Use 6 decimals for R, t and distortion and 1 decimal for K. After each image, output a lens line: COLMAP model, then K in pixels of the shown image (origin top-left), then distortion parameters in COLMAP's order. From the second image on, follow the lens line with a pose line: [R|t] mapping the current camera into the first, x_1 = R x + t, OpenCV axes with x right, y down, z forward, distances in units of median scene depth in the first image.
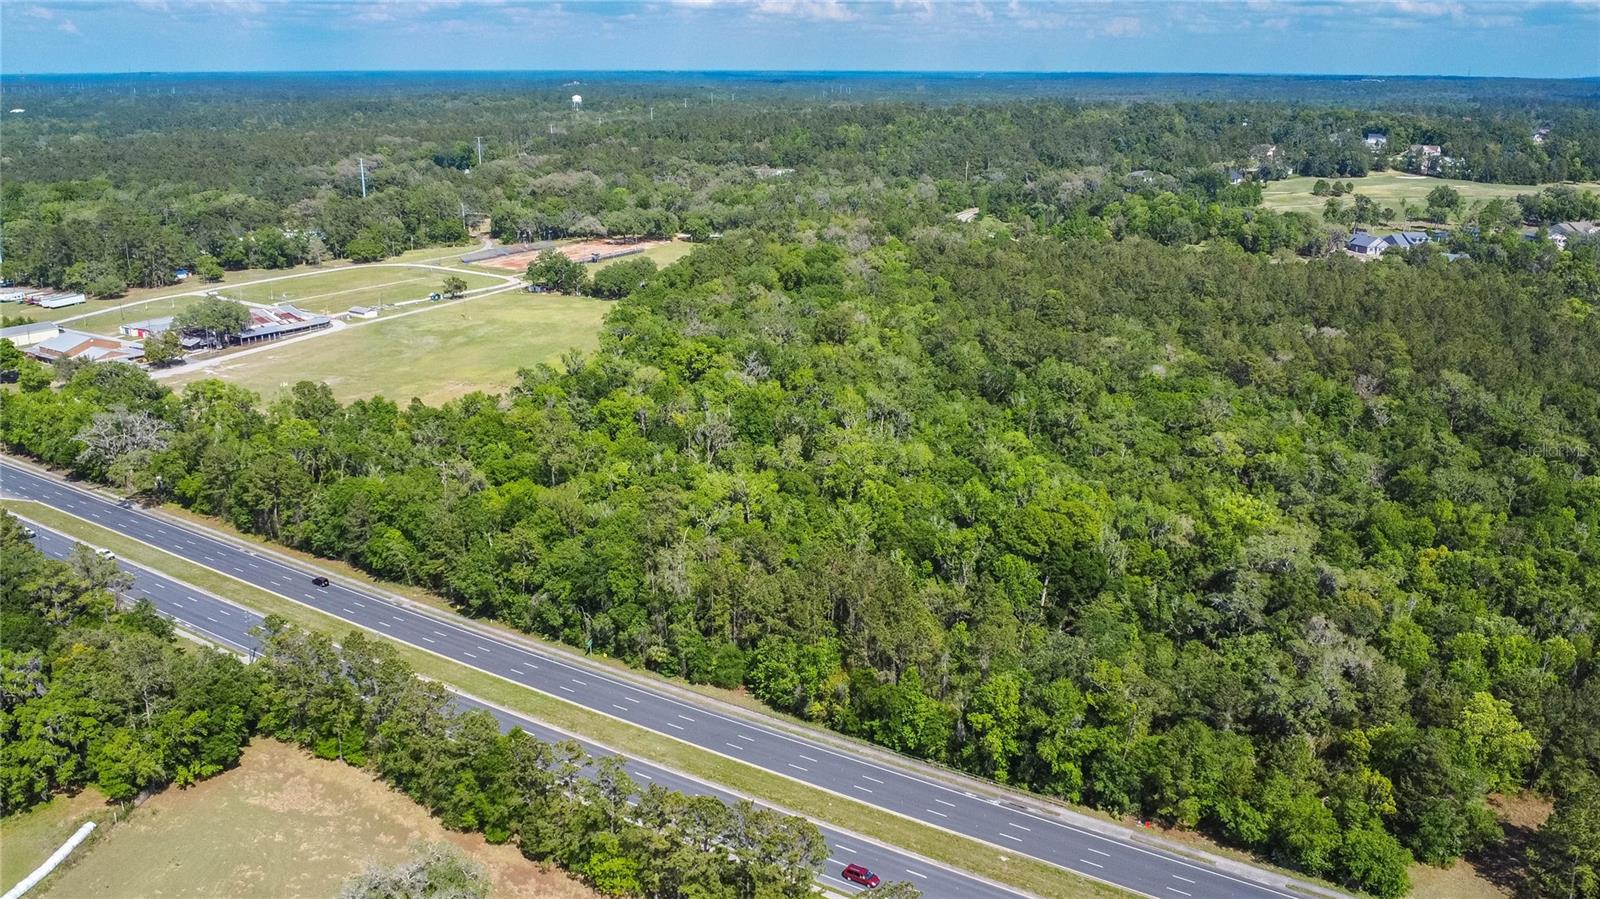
lens RADIAL K [[1311.4, 0, 800.0], [0, 1311.4, 449.5], [0, 0, 1]] dist [-0.030358, -0.002944]
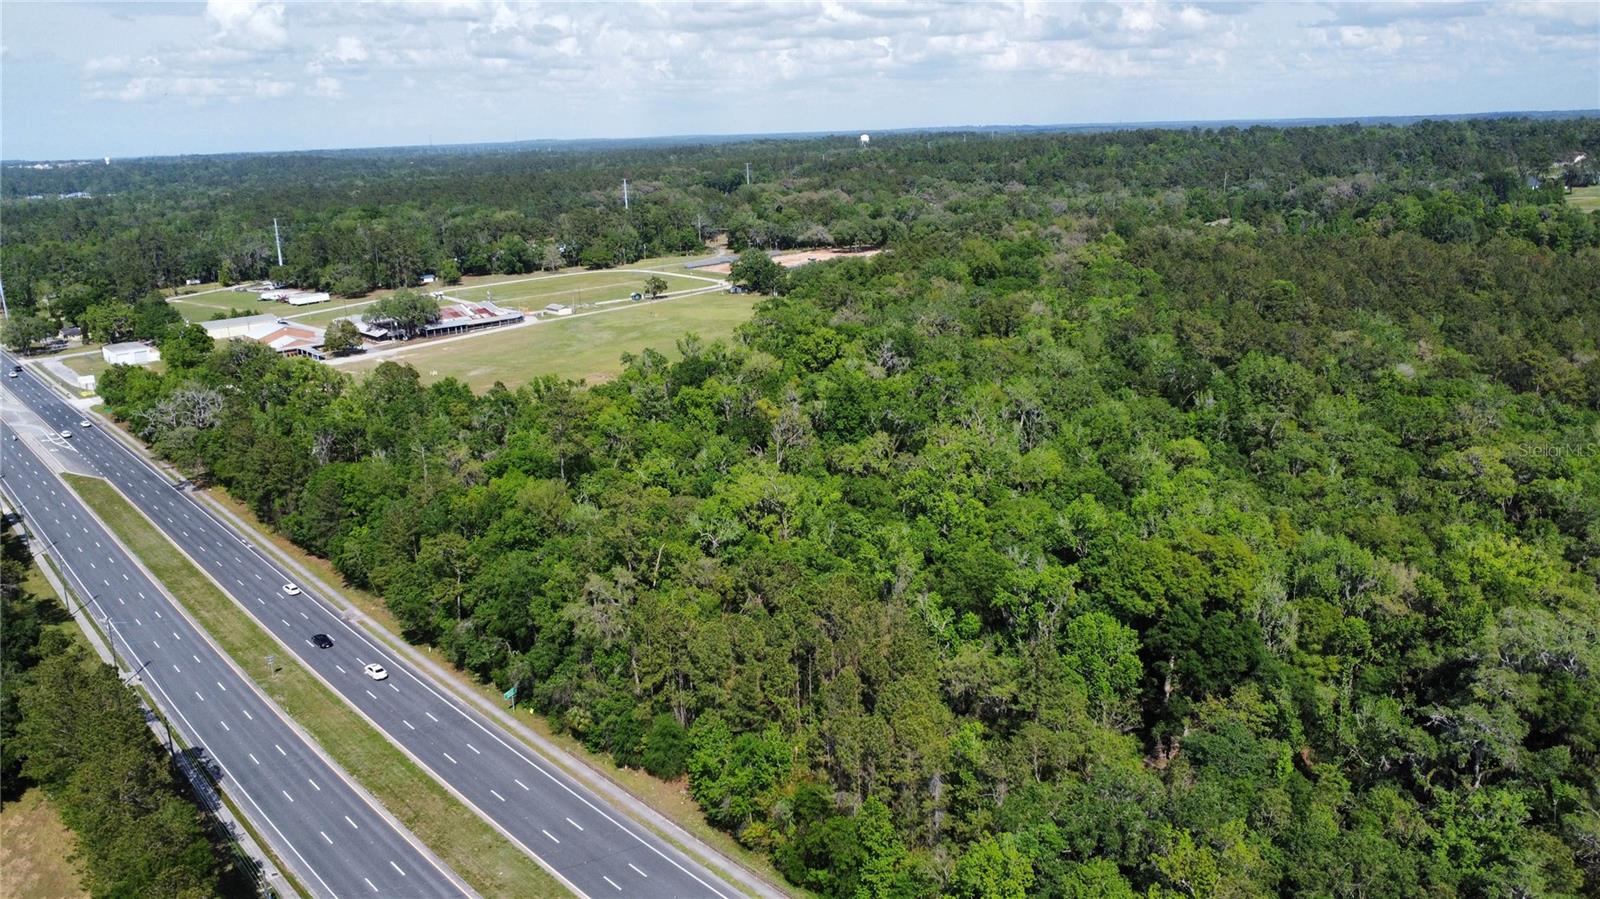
lens RADIAL K [[1168.1, 0, 800.0], [0, 1168.1, 449.5], [0, 0, 1]] dist [-0.018371, -0.034931]
pose [[0.969365, 0.033662, -0.243309, 0.094862], [-0.037177, 0.999260, -0.009870, 0.006550], [0.242797, 0.018614, 0.969899, 0.246007]]
